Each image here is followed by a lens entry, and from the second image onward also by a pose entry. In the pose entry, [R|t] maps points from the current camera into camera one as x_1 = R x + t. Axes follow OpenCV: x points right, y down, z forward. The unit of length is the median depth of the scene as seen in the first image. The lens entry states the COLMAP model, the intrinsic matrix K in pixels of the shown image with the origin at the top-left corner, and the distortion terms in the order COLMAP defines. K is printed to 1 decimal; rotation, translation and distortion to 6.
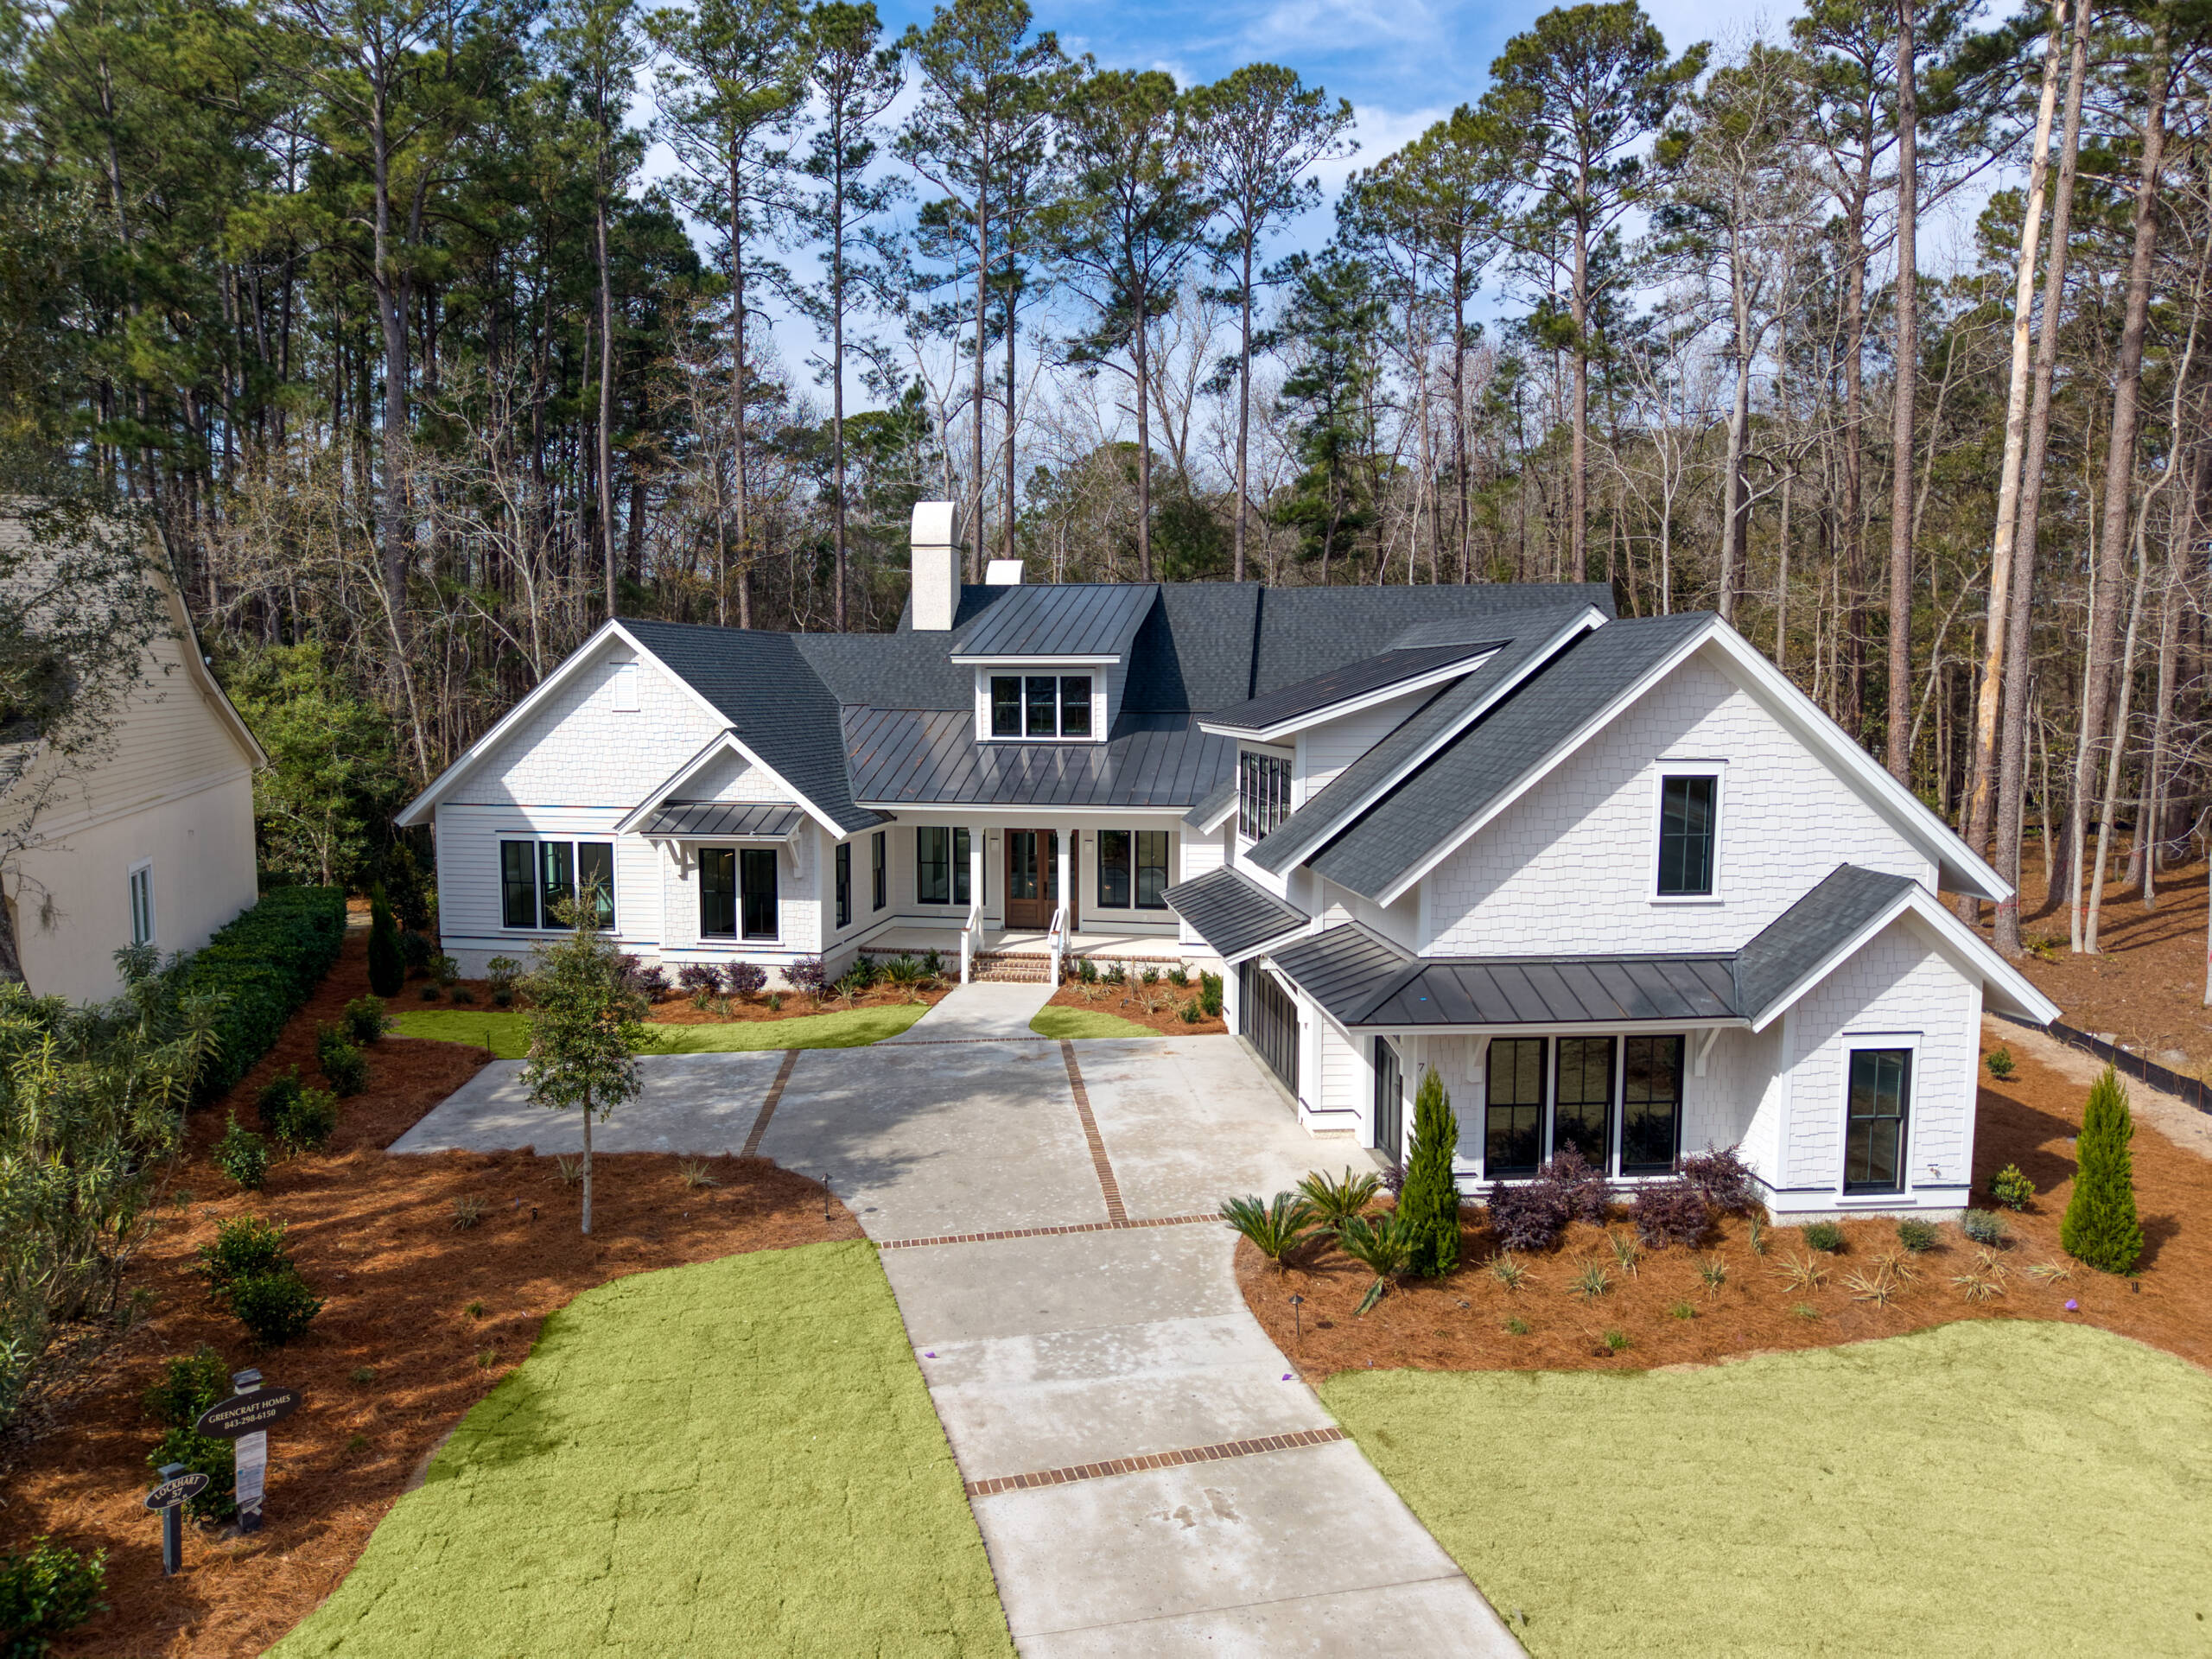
lens RADIAL K [[1479.0, 0, 1099.3], [0, 1479.0, 826.4], [0, 0, 1]] dist [0.033114, -0.032176]
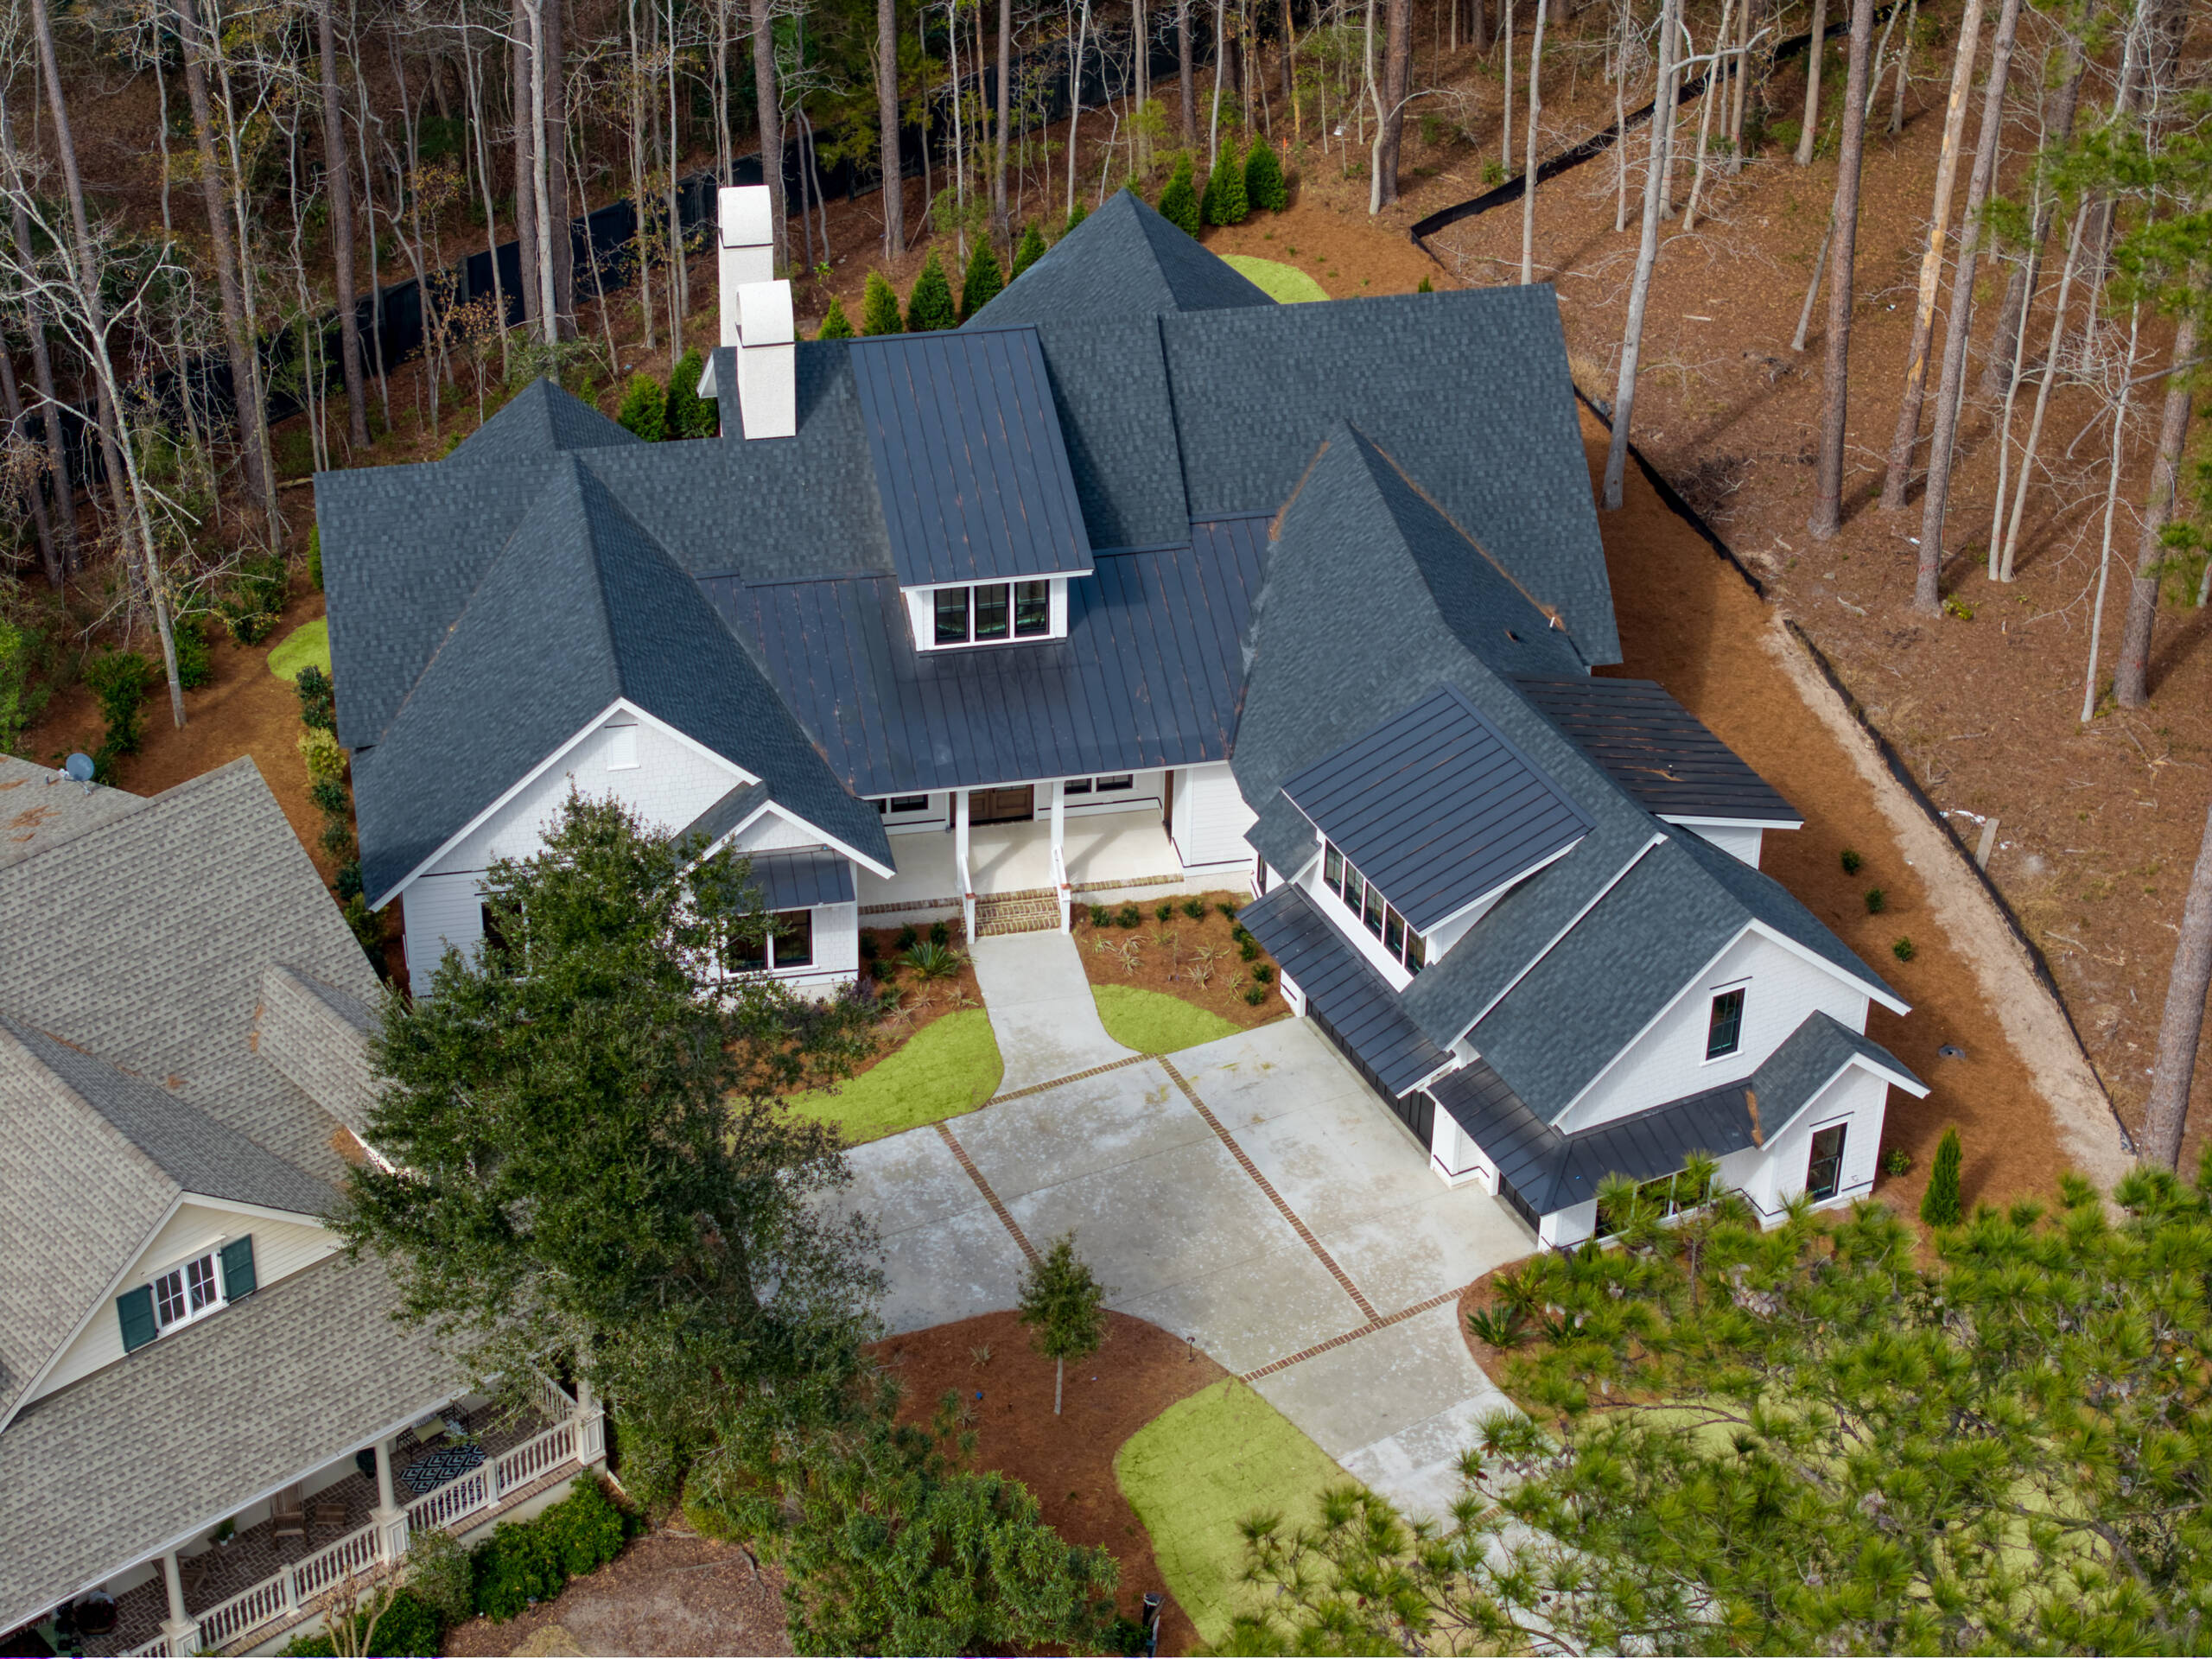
lens RADIAL K [[4465.7, 0, 1134.4], [0, 4465.7, 831.1], [0, 0, 1]] dist [-0.248031, 1.251618]
pose [[0.932993, -0.189197, 0.306152, -0.887986], [0.018417, 0.874655, 0.484396, -1.392649], [-0.359424, -0.446299, 0.819531, -1.408297]]
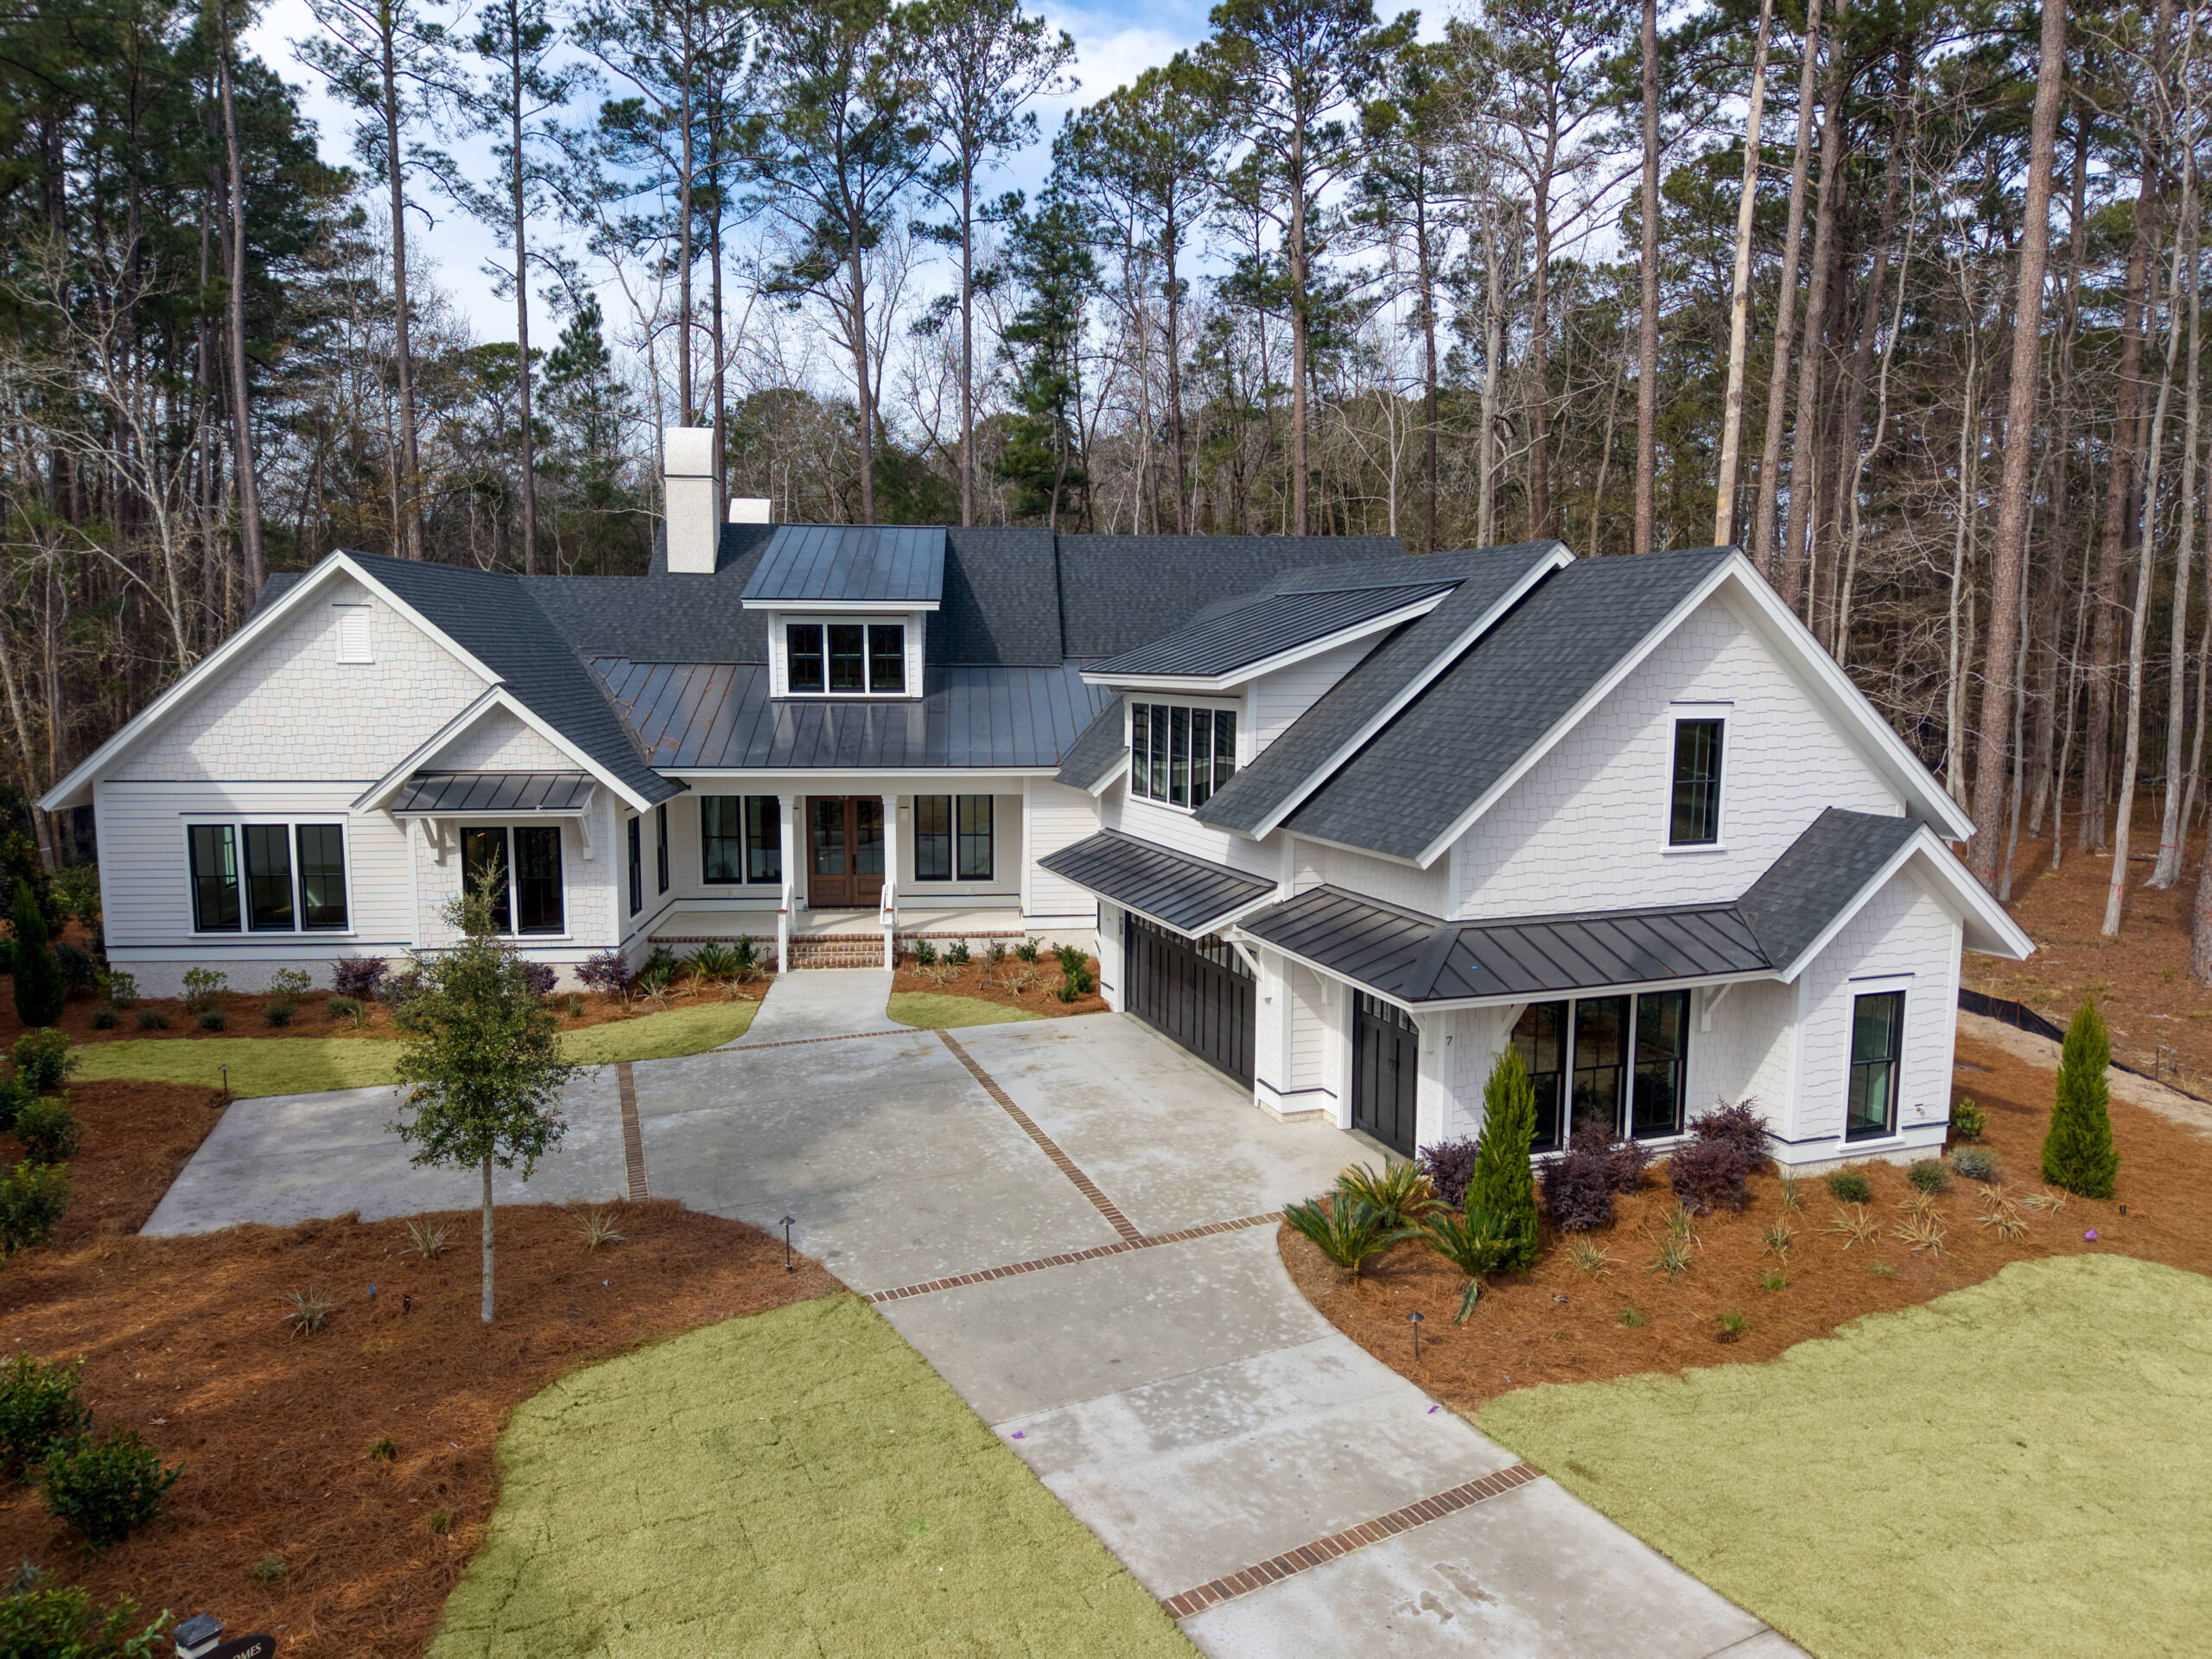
lens RADIAL K [[1479.0, 0, 1099.3], [0, 1479.0, 826.4], [0, 0, 1]] dist [0.033114, -0.032176]
pose [[0.968836, -0.028937, 0.246006, -0.127088], [0.023189, 0.999387, 0.026229, 0.000418], [-0.246614, -0.019707, 0.968913, 0.098538]]
